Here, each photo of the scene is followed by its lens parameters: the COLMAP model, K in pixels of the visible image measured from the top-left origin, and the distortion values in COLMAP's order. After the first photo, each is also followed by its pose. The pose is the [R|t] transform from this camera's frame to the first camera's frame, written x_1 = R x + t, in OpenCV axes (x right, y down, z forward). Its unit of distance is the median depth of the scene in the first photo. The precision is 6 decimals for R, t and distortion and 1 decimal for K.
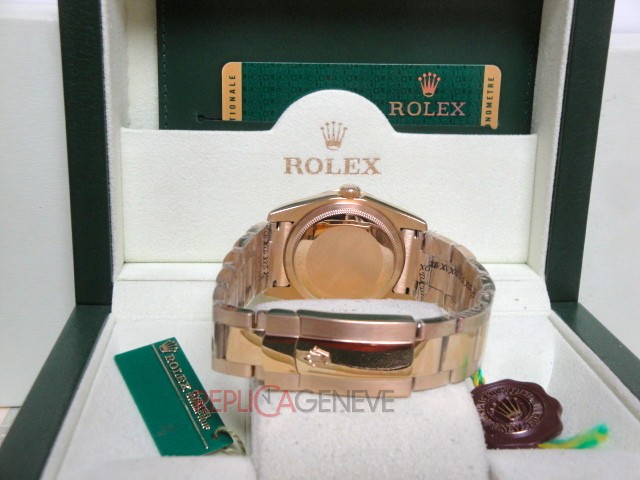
lens RADIAL K [[848.3, 0, 317.9], [0, 848.3, 236.4], [0, 0, 1]] dist [0.051922, 0.000000]
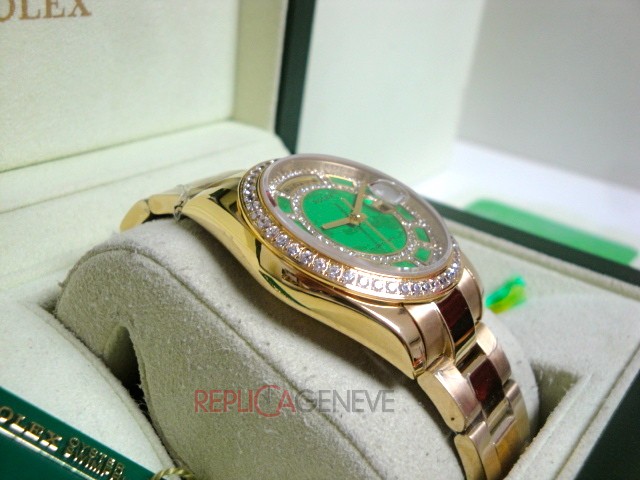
lens RADIAL K [[848.3, 0, 322.8], [0, 848.3, 242.0], [0, 0, 1]] dist [0.051922, 0.000000]
pose [[0.599446, -0.265044, 0.755259, -0.362884], [0.104011, 0.961377, 0.254824, -0.055514], [-0.793628, -0.074198, 0.603862, 0.462978]]
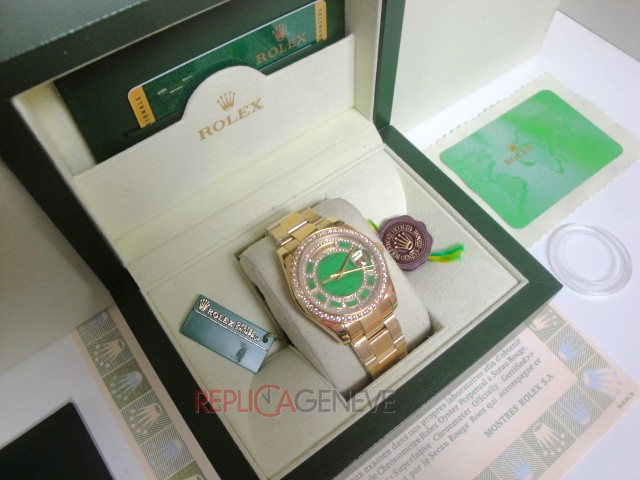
lens RADIAL K [[527.2, 0, 328.8], [0, 527.2, 237.9], [0, 0, 1]] dist [-0.150962, 0.104640]
pose [[0.844019, -0.472754, 0.253250, -0.146971], [0.173738, 0.687757, 0.704845, -0.501040], [-0.507393, -0.550903, 0.662615, 0.294765]]
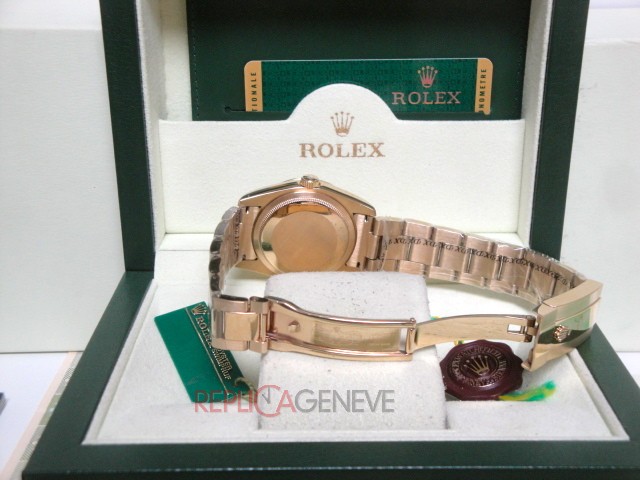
lens RADIAL K [[848.3, 0, 321.9], [0, 848.3, 236.2], [0, 0, 1]] dist [0.051922, 0.000000]
pose [[0.996935, 0.000953, -0.078223, 0.080650], [0.006169, 0.995854, 0.090754, -0.072208], [0.077985, -0.090959, 0.992796, -0.150501]]
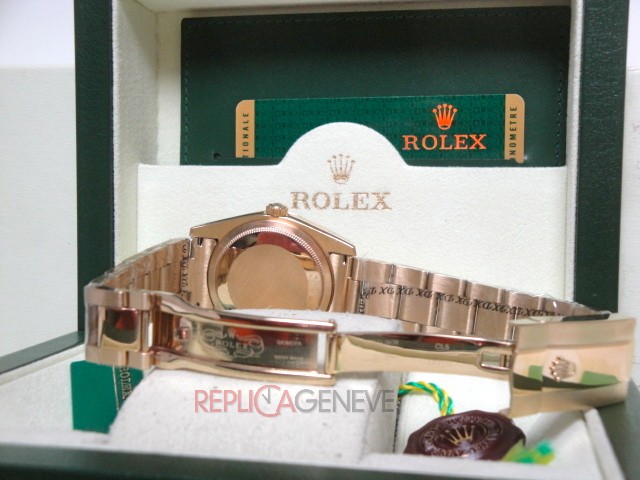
lens RADIAL K [[848.3, 0, 323.0], [0, 848.3, 239.6], [0, 0, 1]] dist [0.051922, 0.000000]
pose [[0.956673, -0.001281, -0.291163, 0.279505], [-0.063674, 0.974865, -0.213503, 0.166554], [0.284118, 0.222792, 0.932545, 0.114289]]
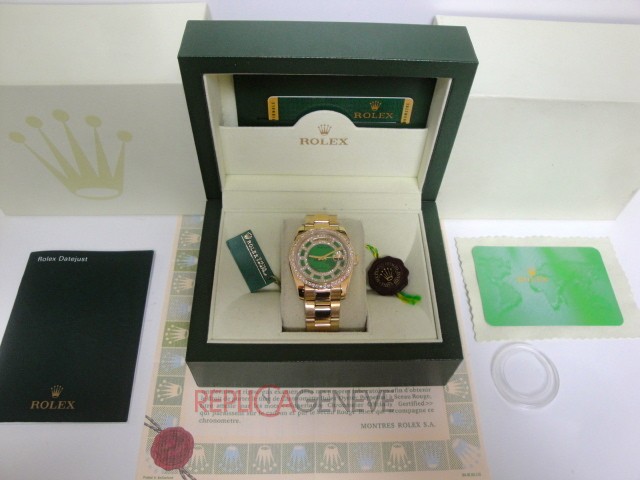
lens RADIAL K [[527.2, 0, 317.0], [0, 527.2, 240.0], [0, 0, 1]] dist [-0.150962, 0.104640]
pose [[0.997797, 0.055649, -0.036108, 0.059580], [-0.021268, 0.783936, 0.620478, -0.678781], [0.062836, -0.618343, 0.783392, -0.122413]]
